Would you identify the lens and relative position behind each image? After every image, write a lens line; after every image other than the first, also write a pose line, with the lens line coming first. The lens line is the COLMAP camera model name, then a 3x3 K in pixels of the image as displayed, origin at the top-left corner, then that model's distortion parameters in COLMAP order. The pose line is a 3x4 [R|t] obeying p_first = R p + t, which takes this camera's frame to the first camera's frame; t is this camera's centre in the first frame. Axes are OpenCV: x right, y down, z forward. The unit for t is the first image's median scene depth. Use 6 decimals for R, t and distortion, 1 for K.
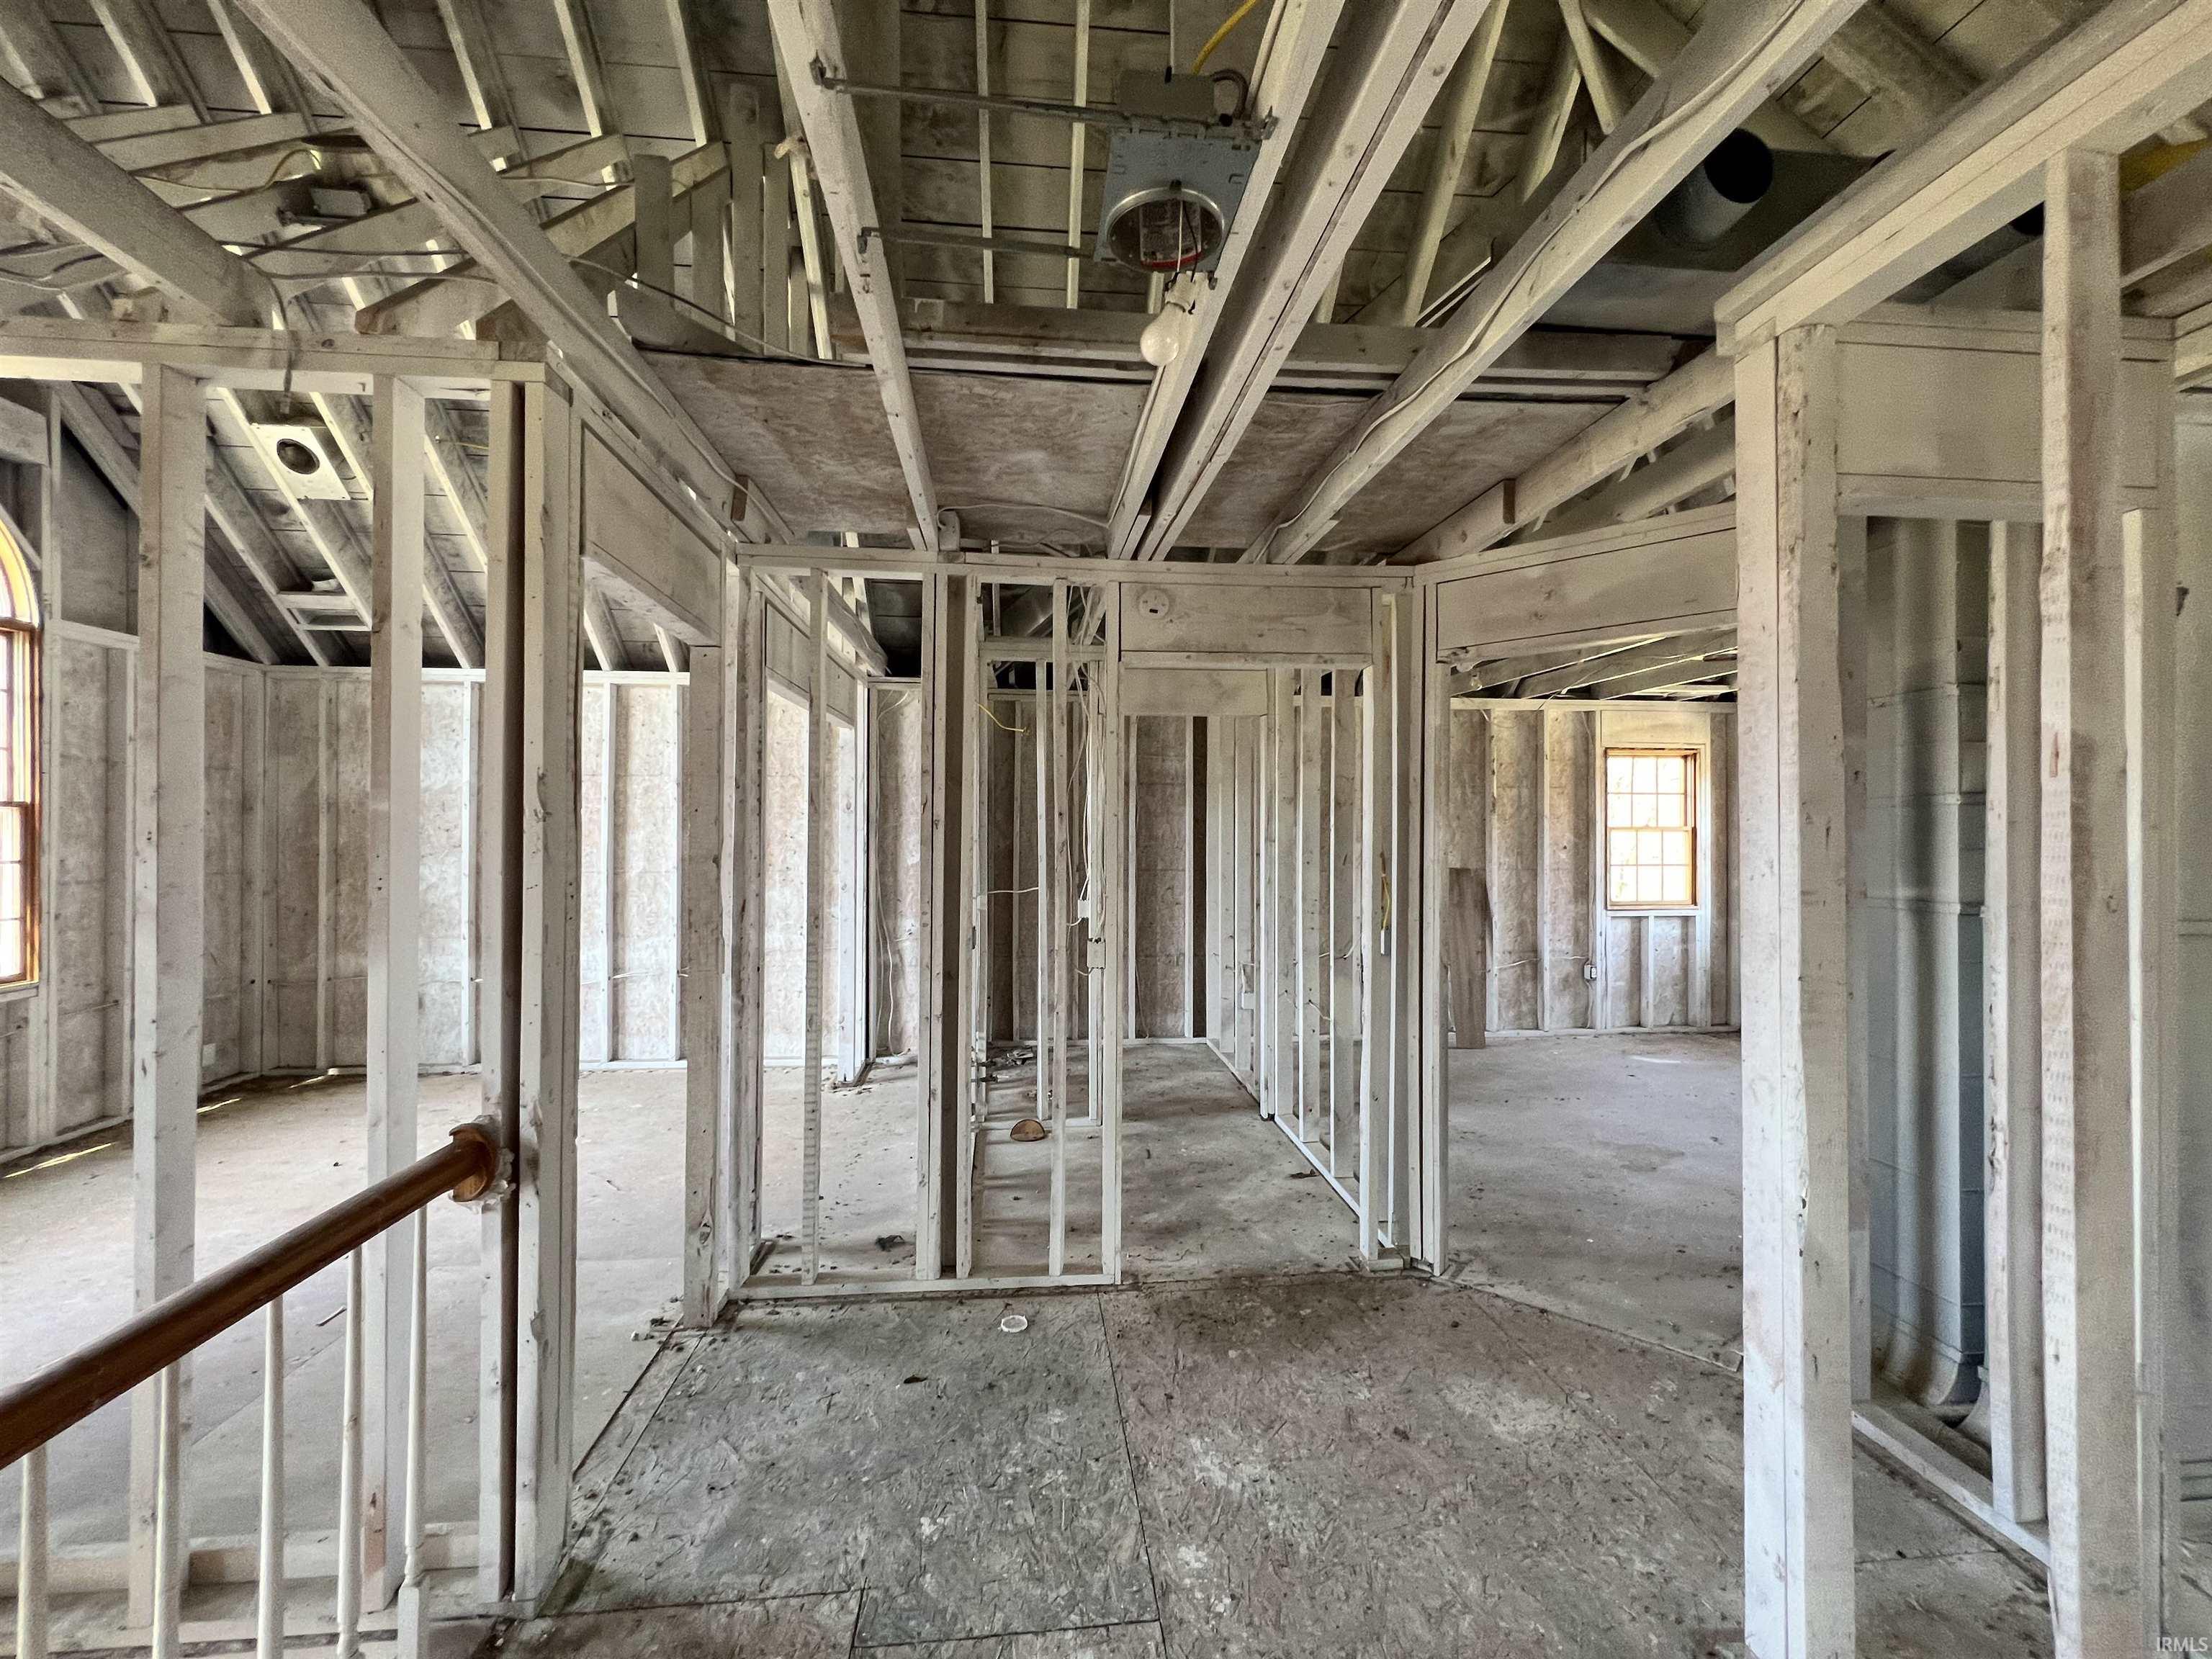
lens RADIAL K [[885.5, 0, 1105.1], [0, 885.5, 823.5], [0, 0, 1]] dist [-0.001783, -0.000037]
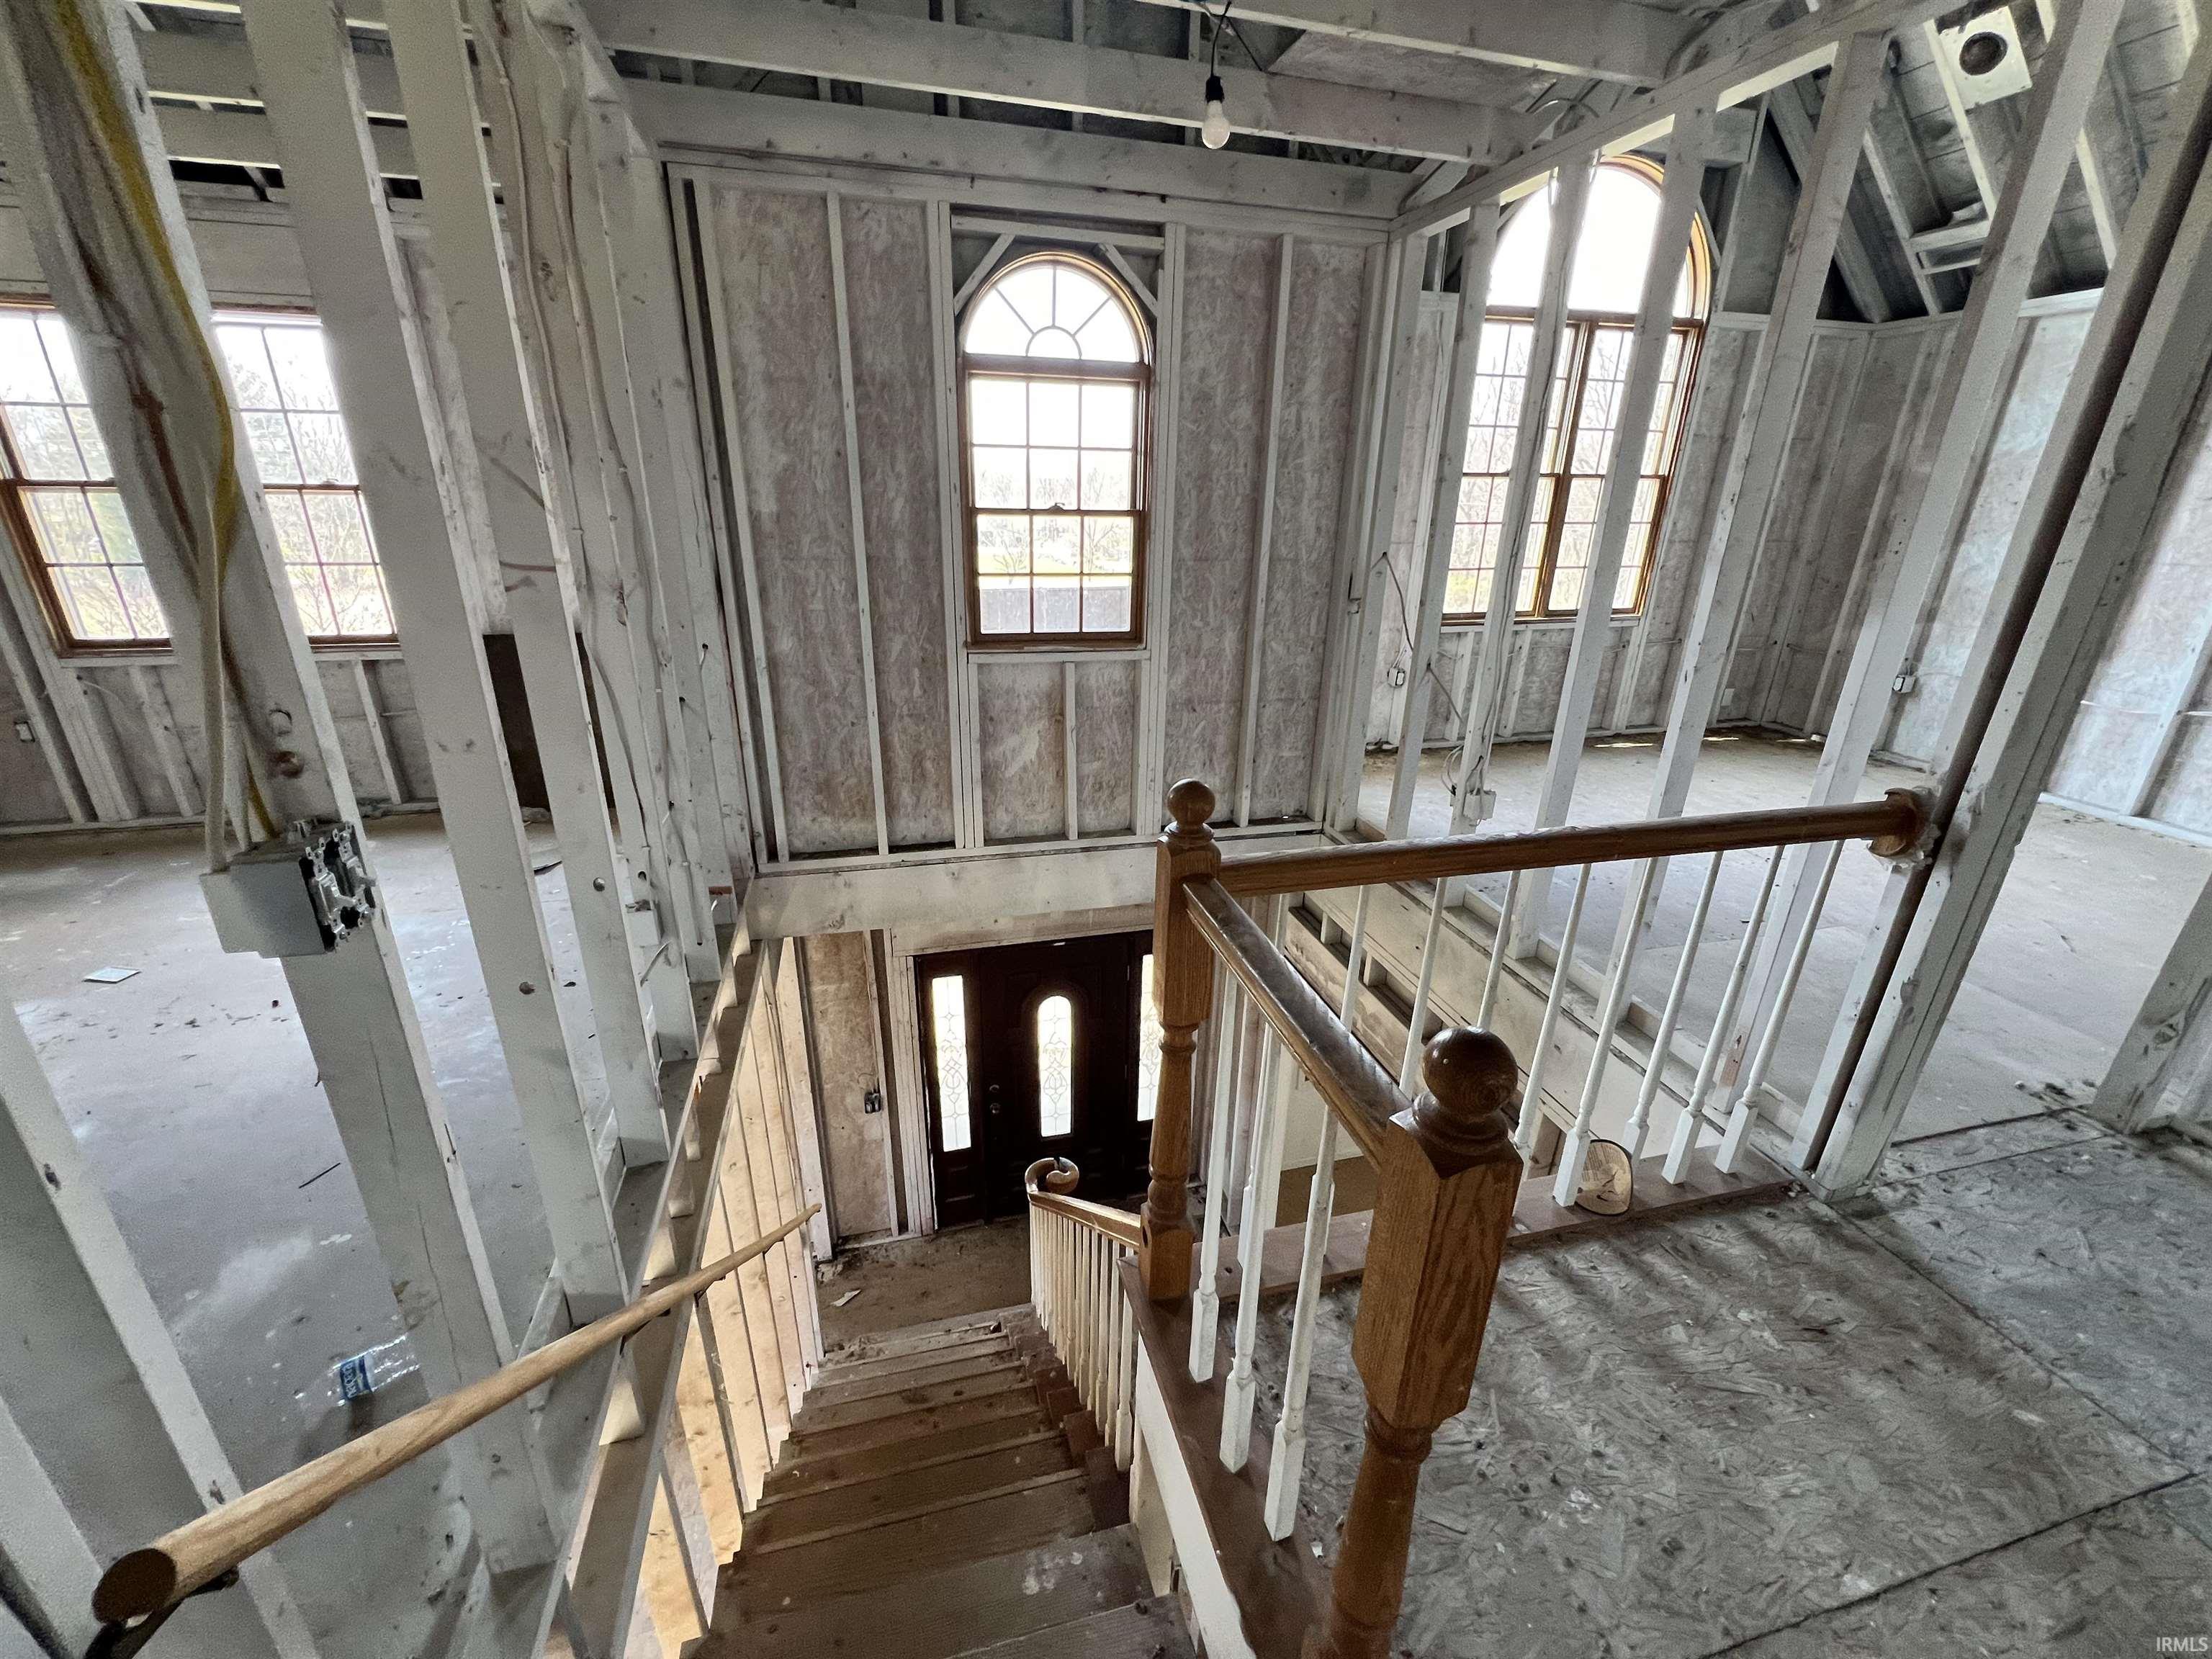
lens RADIAL K [[887.9, 0, 1100.8], [0, 887.9, 825.9], [0, 0, 1]] dist [-0.001579, 0.000754]
pose [[0.152281, 0.351418, -0.923751, 0.080303], [-0.009051, 0.935108, 0.354247, 0.007013], [0.988296, -0.045584, 0.145580, -0.068641]]
